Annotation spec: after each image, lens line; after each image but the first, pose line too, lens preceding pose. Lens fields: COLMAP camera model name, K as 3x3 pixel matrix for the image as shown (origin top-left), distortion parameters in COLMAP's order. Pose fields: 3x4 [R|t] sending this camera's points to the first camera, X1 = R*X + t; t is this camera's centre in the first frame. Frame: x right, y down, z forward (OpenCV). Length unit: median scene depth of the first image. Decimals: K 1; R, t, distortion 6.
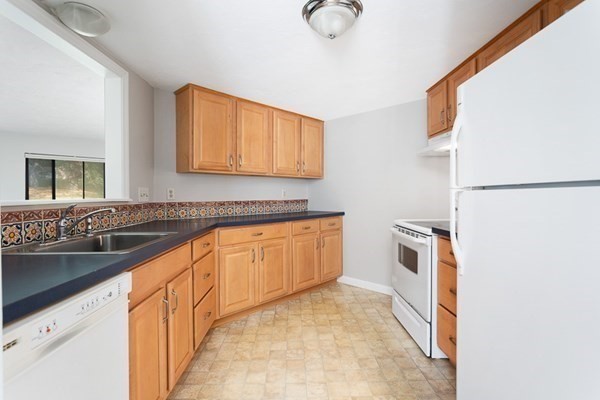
lens RADIAL K [[295.7, 0, 299.2], [0, 295.7, 198.8], [0, 0, 1]] dist [-0.004576, 0.000908]
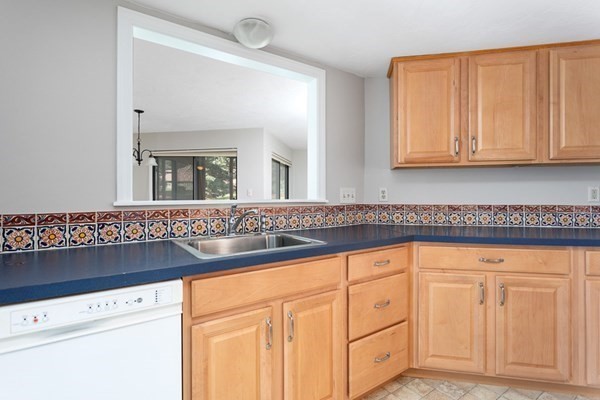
lens RADIAL K [[295.7, 0, 300.3], [0, 295.7, 195.5], [0, 0, 1]] dist [-0.004576, 0.000908]
pose [[0.534703, 0.002750, -0.845035, 0.172792], [-0.012259, 0.999915, -0.004503, -0.007739], [0.844951, 0.012767, 0.534692, 0.353401]]
